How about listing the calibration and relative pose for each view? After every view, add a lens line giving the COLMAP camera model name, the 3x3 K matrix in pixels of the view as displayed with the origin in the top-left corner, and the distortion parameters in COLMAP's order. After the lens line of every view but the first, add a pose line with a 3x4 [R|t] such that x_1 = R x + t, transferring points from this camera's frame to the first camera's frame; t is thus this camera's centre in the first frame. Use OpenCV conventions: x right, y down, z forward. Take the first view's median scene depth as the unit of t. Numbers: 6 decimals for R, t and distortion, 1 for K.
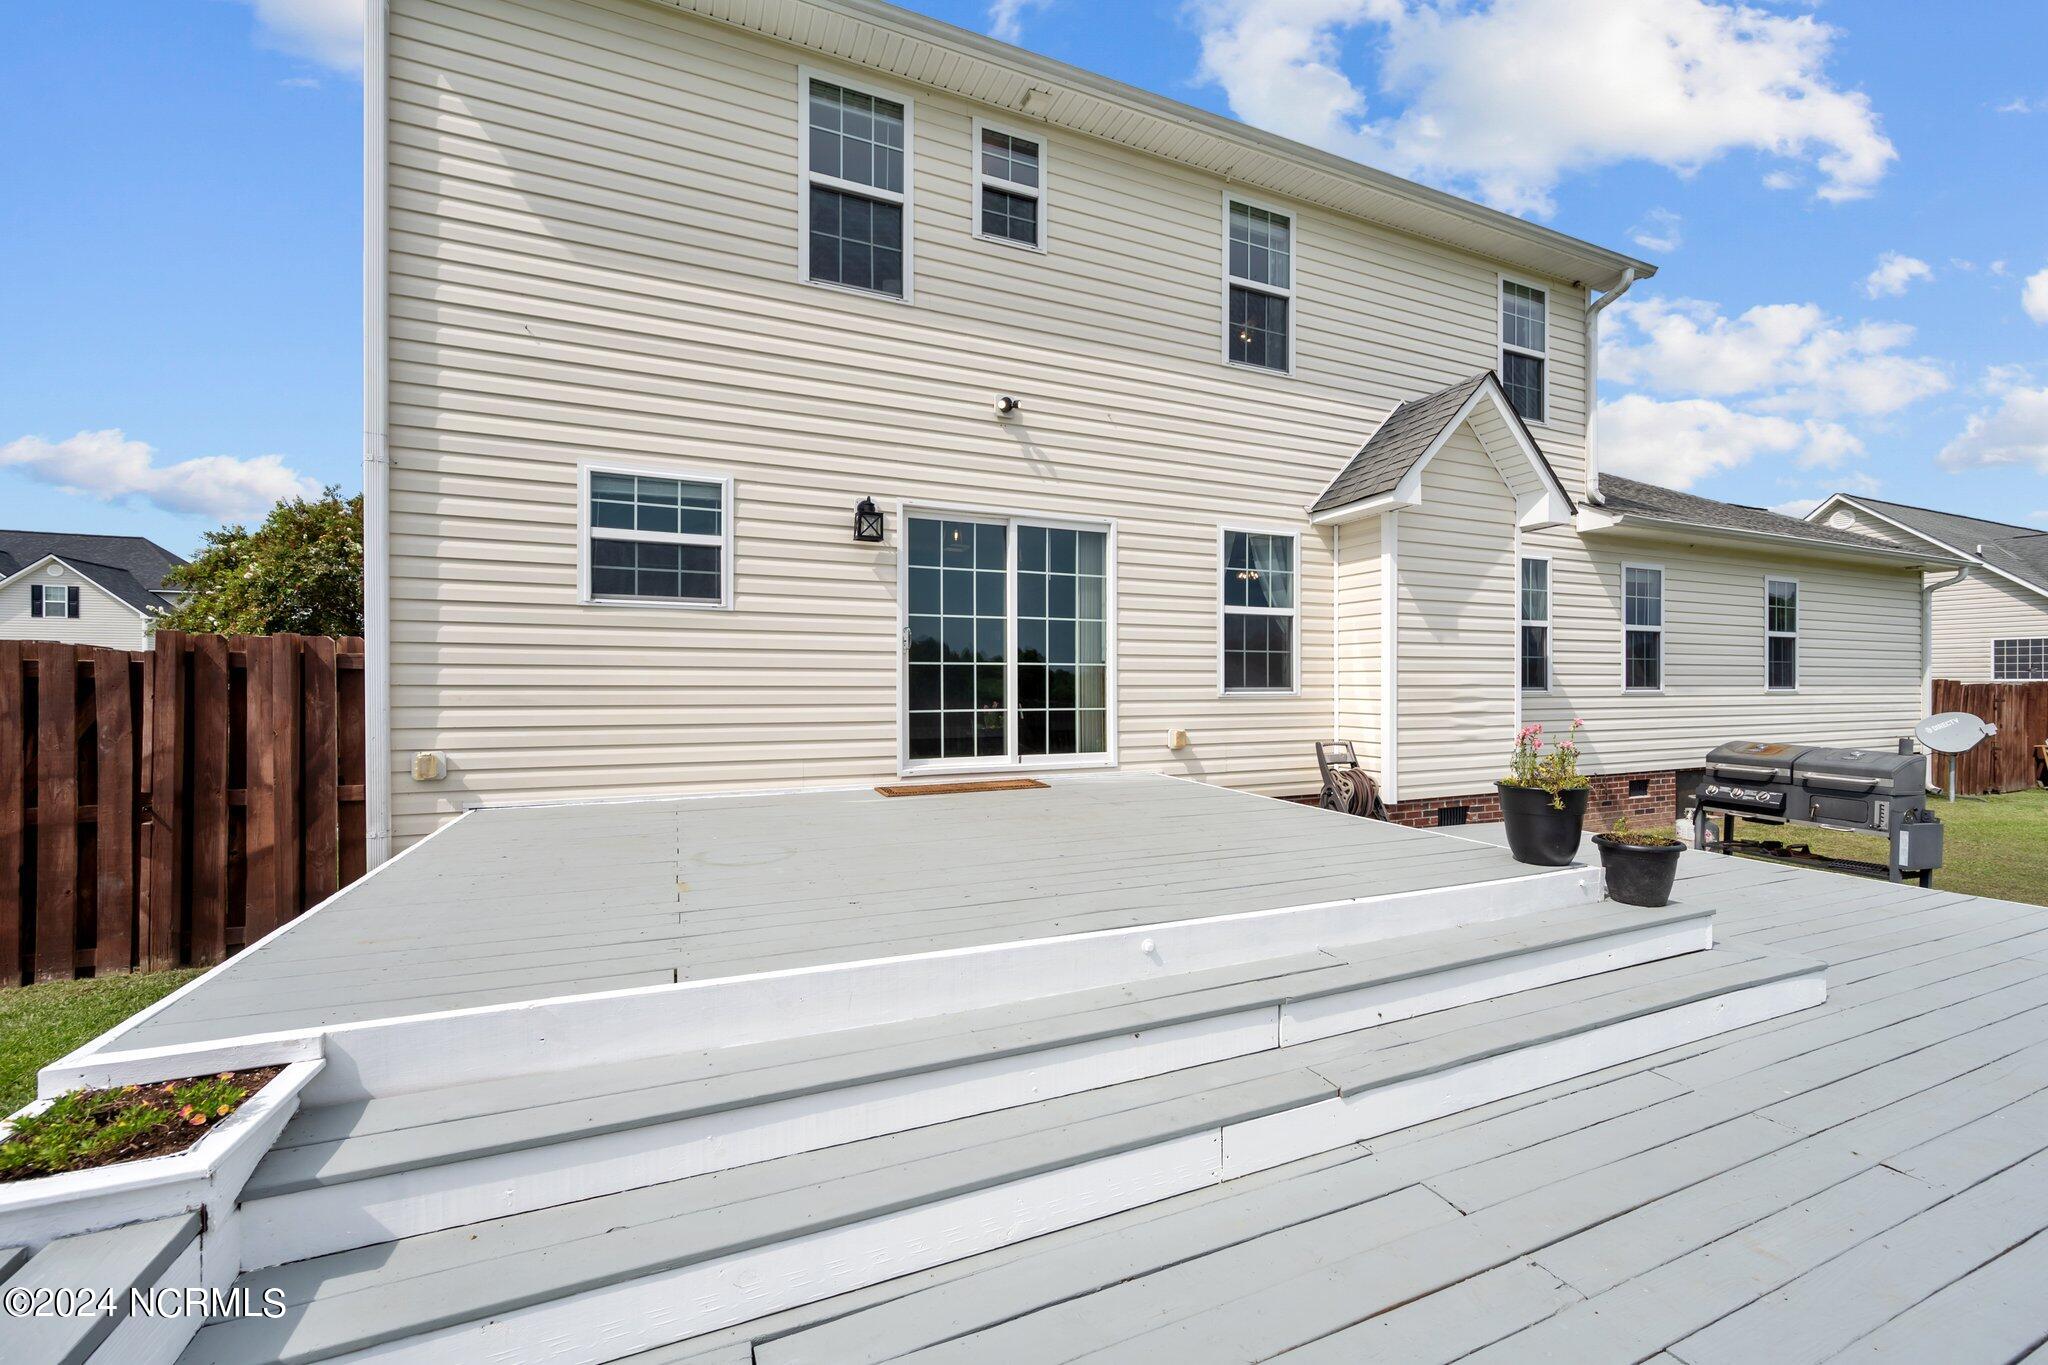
lens RADIAL K [[803.7, 0, 1024.0], [0, 803.7, 682.5], [0, 0, 1]] dist [-0.000534, 0.000014]
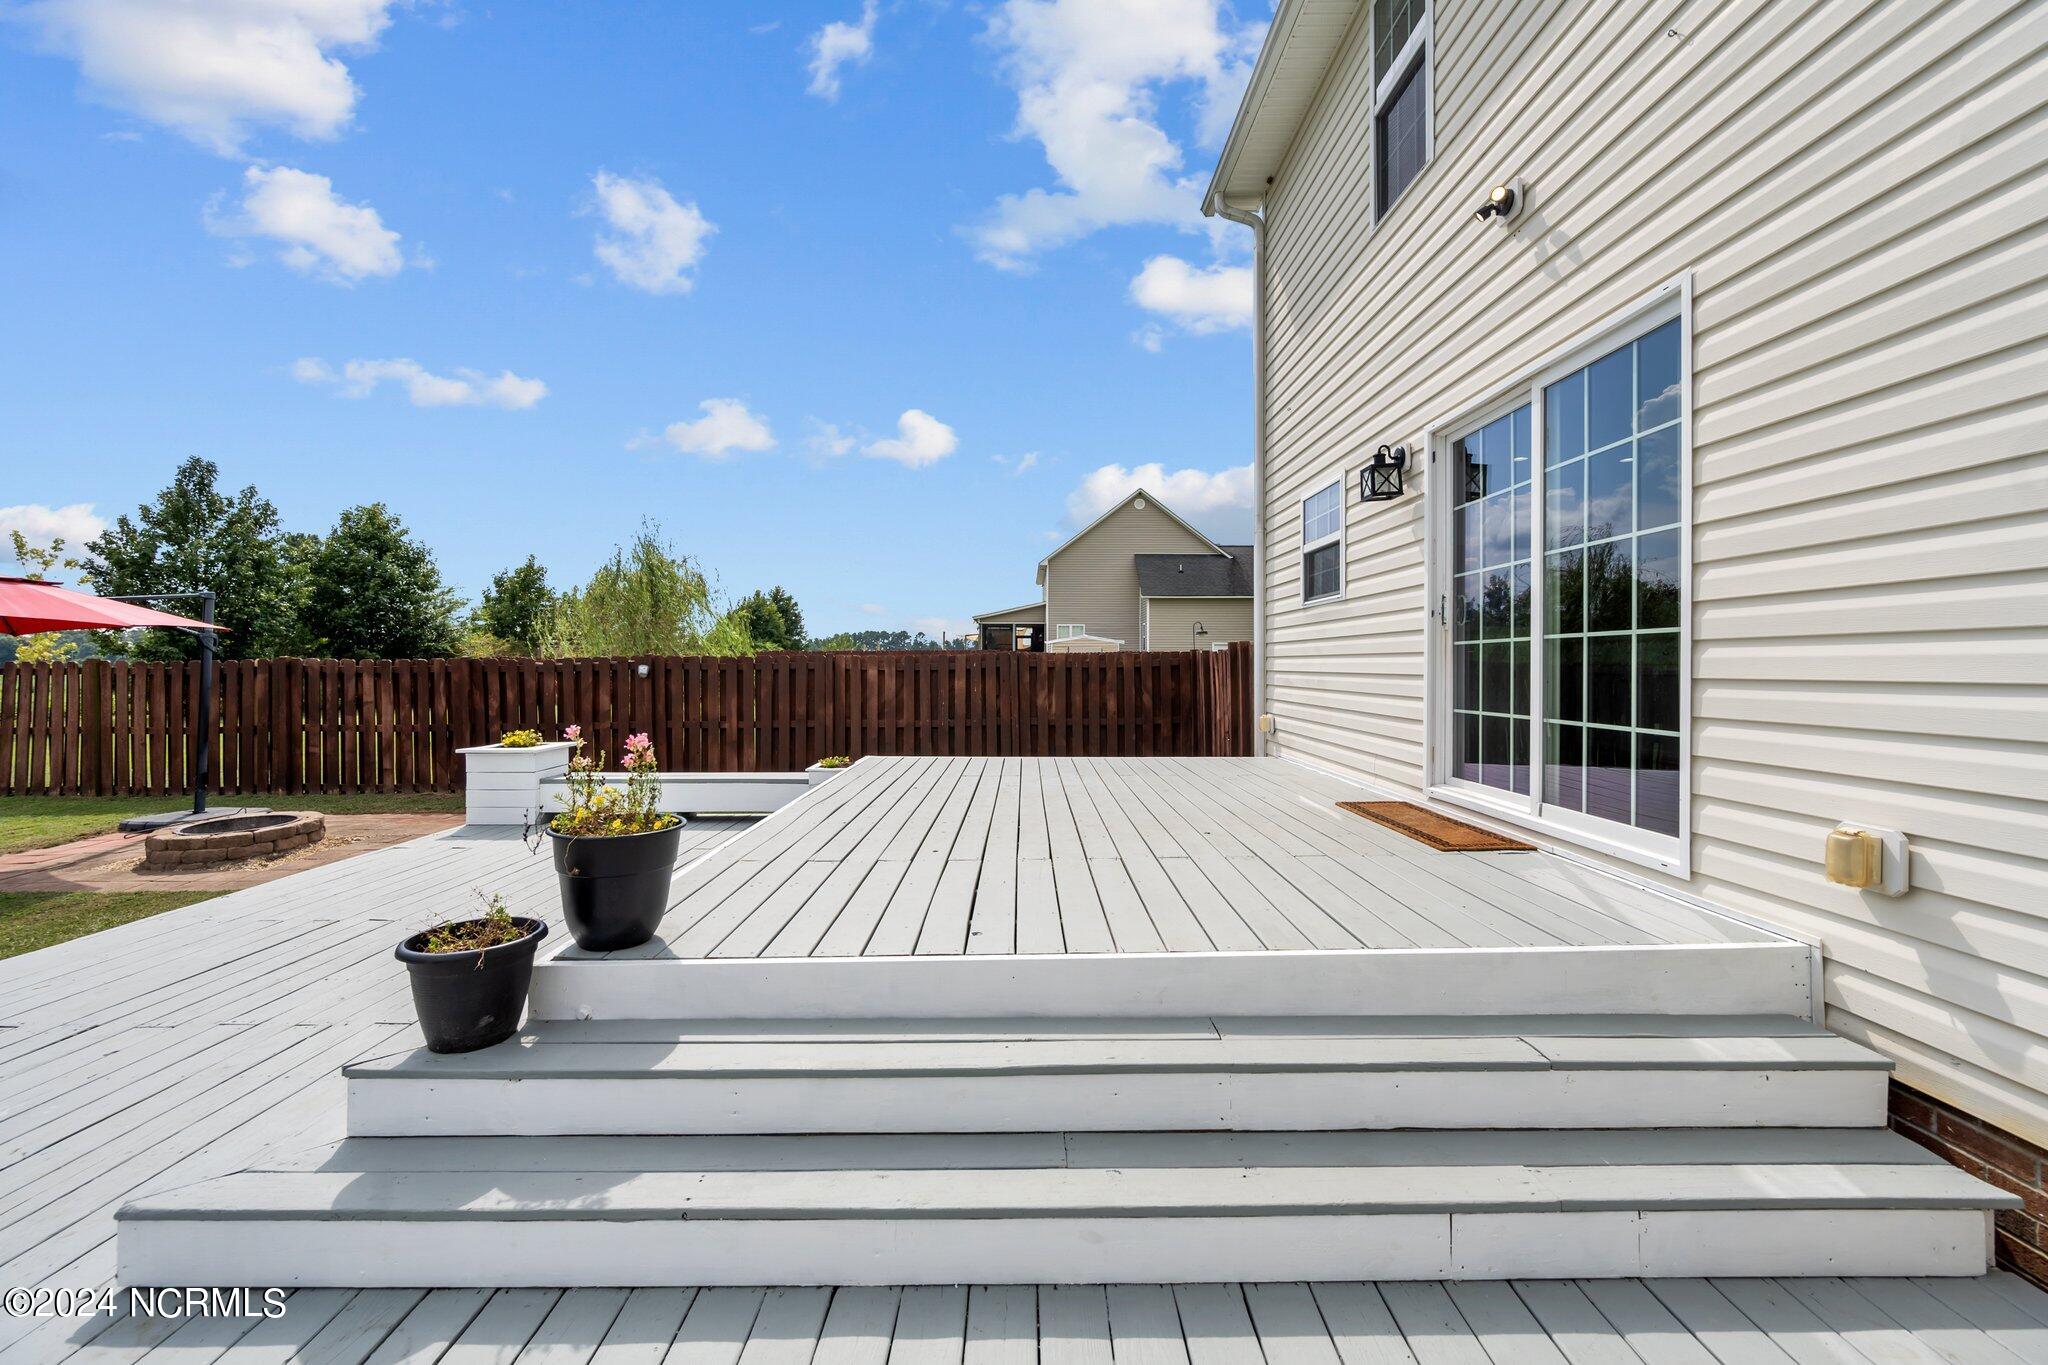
lens RADIAL K [[820.2, 0, 1028.3], [0, 820.2, 653.1], [0, 0, 1]] dist [0.012031, -0.000015]
pose [[-0.392150, -0.017037, -0.919743, 0.656690], [-0.001128, 0.999837, -0.018040, -0.001790], [0.919900, -0.006037, -0.392105, 0.895464]]
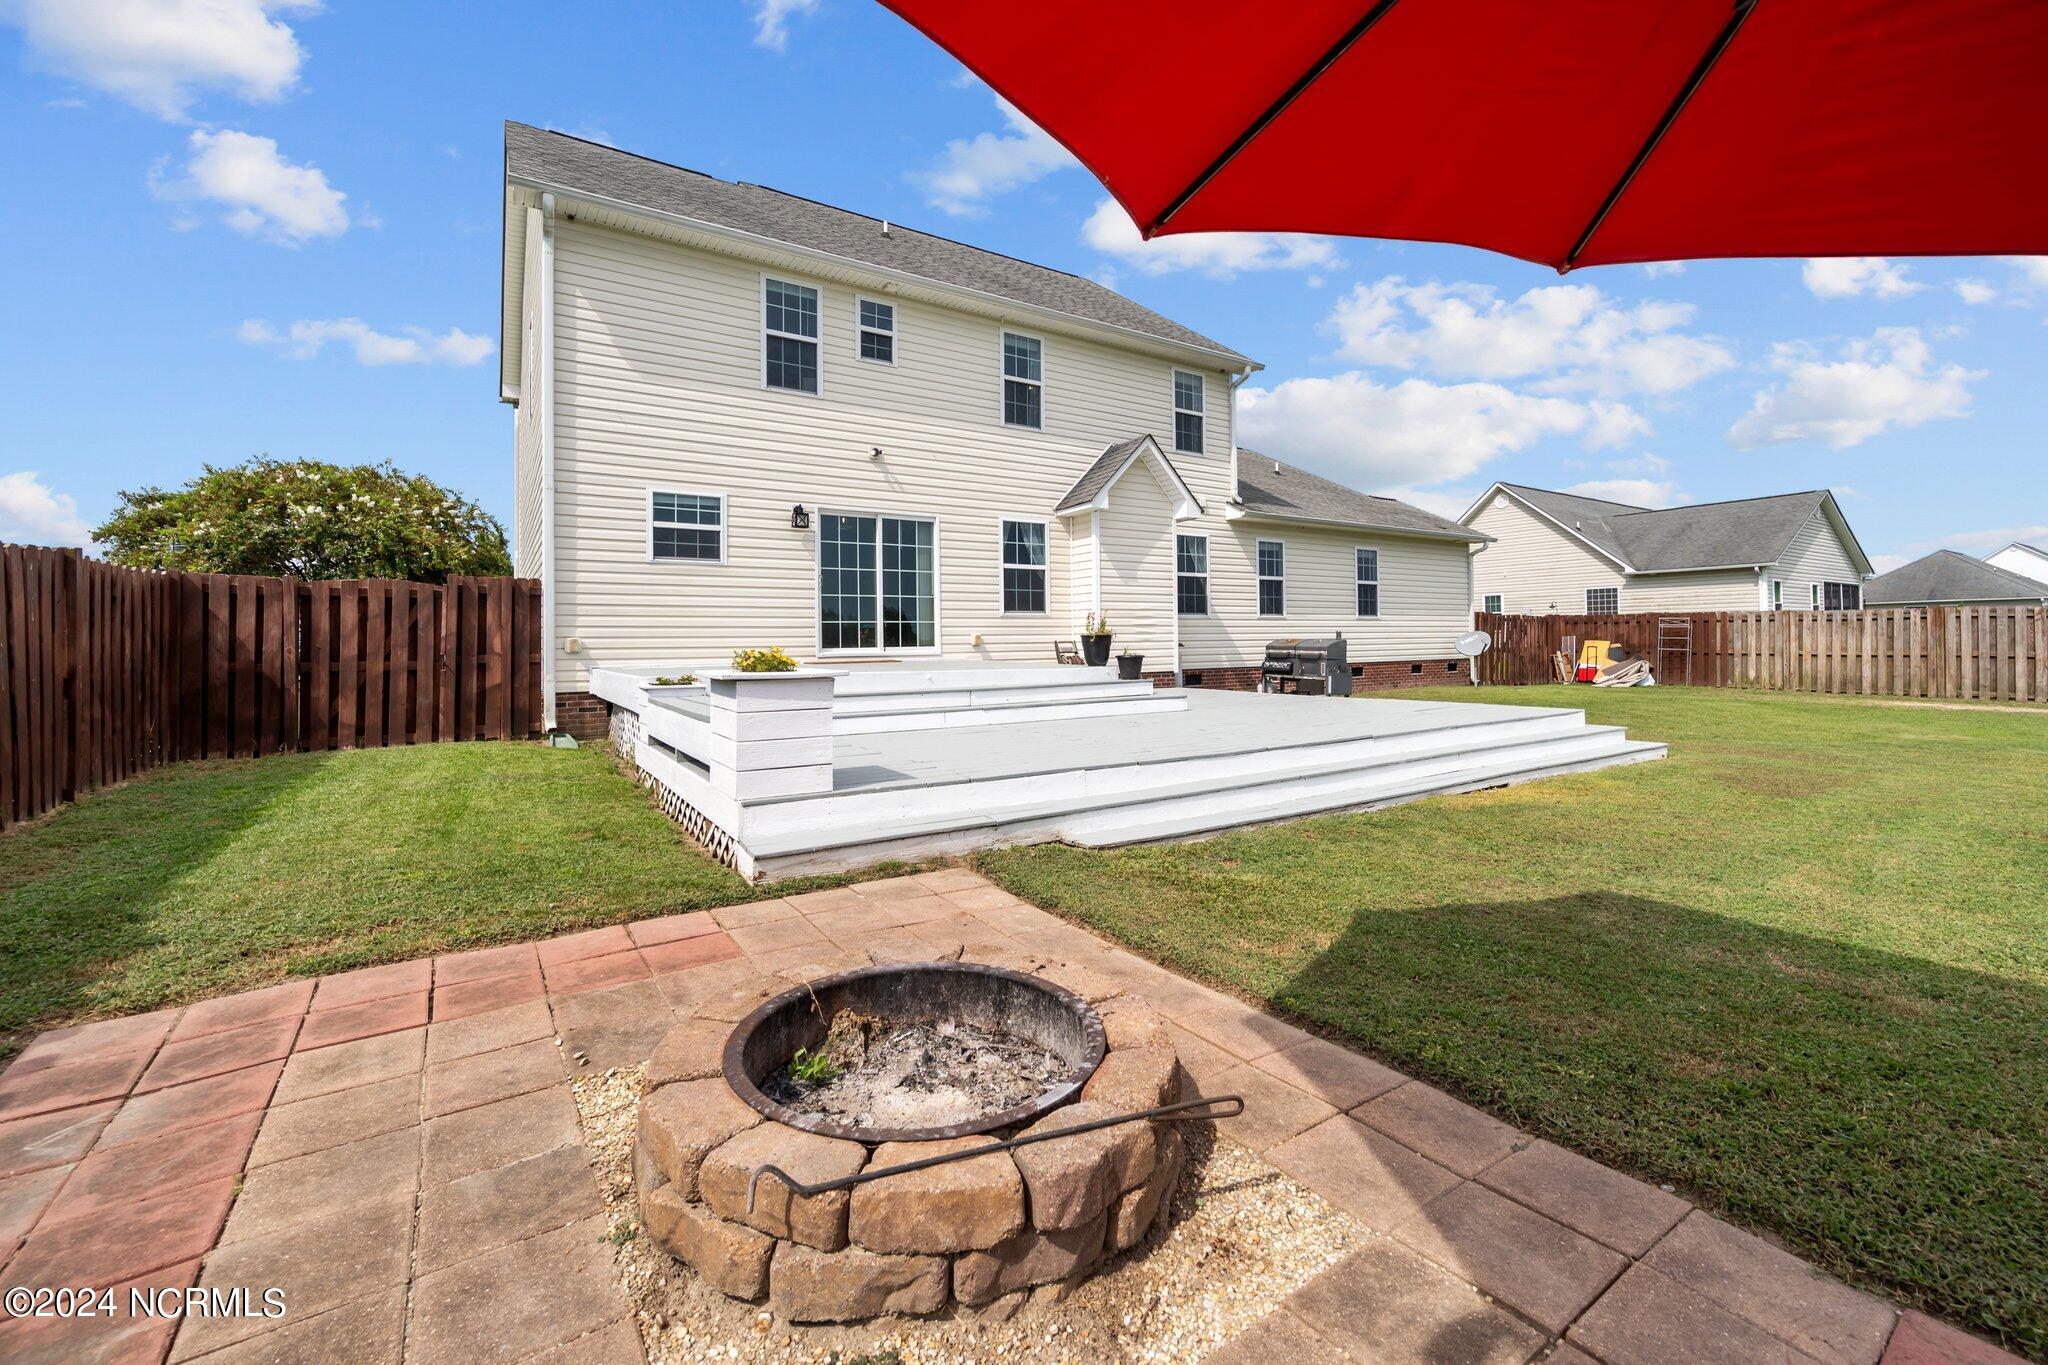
lens RADIAL K [[831.2, 0, 1032.0], [0, 831.2, 621.1], [0, 0, 1]] dist [0.000882, 0.000082]
pose [[0.985954, -0.007870, 0.166830, 0.009974], [0.011845, 0.999669, -0.022847, 0.078684], [-0.166595, 0.024503, 0.985721, -0.868545]]
